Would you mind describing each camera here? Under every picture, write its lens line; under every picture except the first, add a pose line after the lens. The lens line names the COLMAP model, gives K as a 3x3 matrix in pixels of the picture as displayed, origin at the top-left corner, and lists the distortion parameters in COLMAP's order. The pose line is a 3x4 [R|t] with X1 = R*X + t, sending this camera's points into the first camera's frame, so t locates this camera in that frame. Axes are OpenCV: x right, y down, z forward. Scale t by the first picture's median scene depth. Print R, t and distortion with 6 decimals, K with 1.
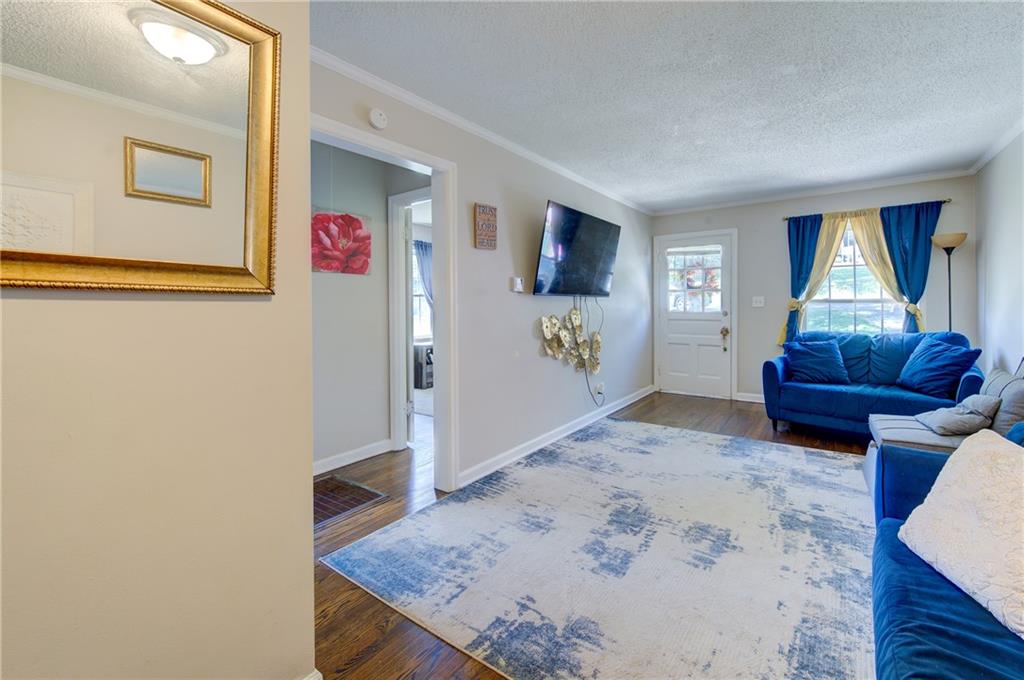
lens RADIAL K [[394.4, 0, 513.4], [0, 394.4, 304.9], [0, 0, 1]] dist [0.000013, 0.000015]
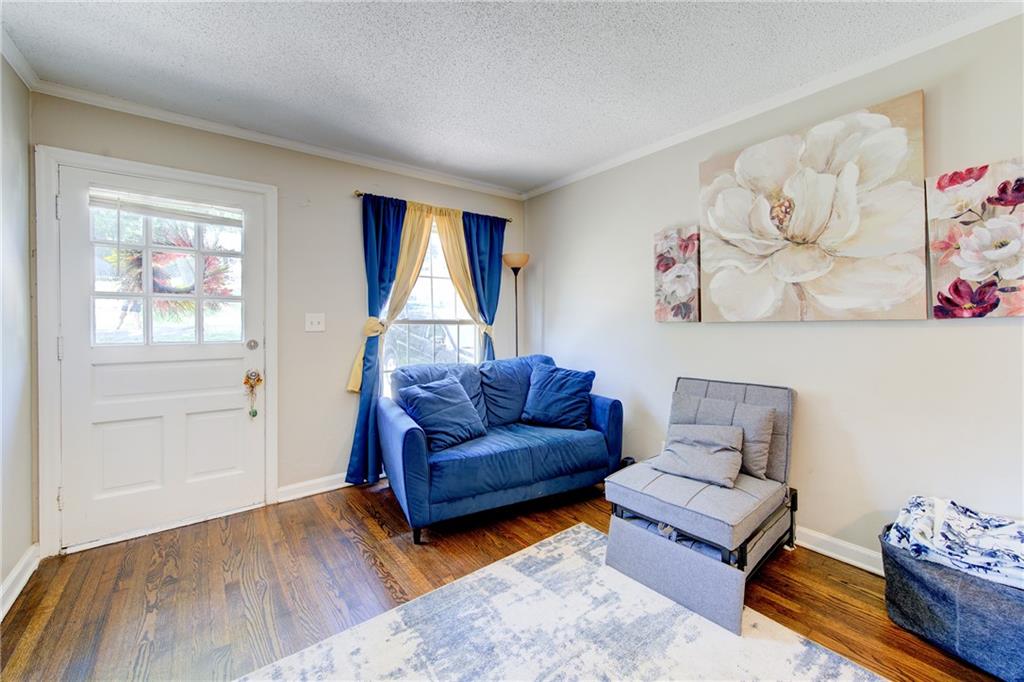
lens RADIAL K [[405.9, 0, 513.6], [0, 405.9, 327.7], [0, 0, 1]] dist [0.001025, -0.000006]
pose [[0.202501, -0.001678, 0.979281, 0.100995], [0.004979, 0.999987, 0.000684, 0.001225], [-0.979269, 0.004737, 0.202507, 0.680374]]
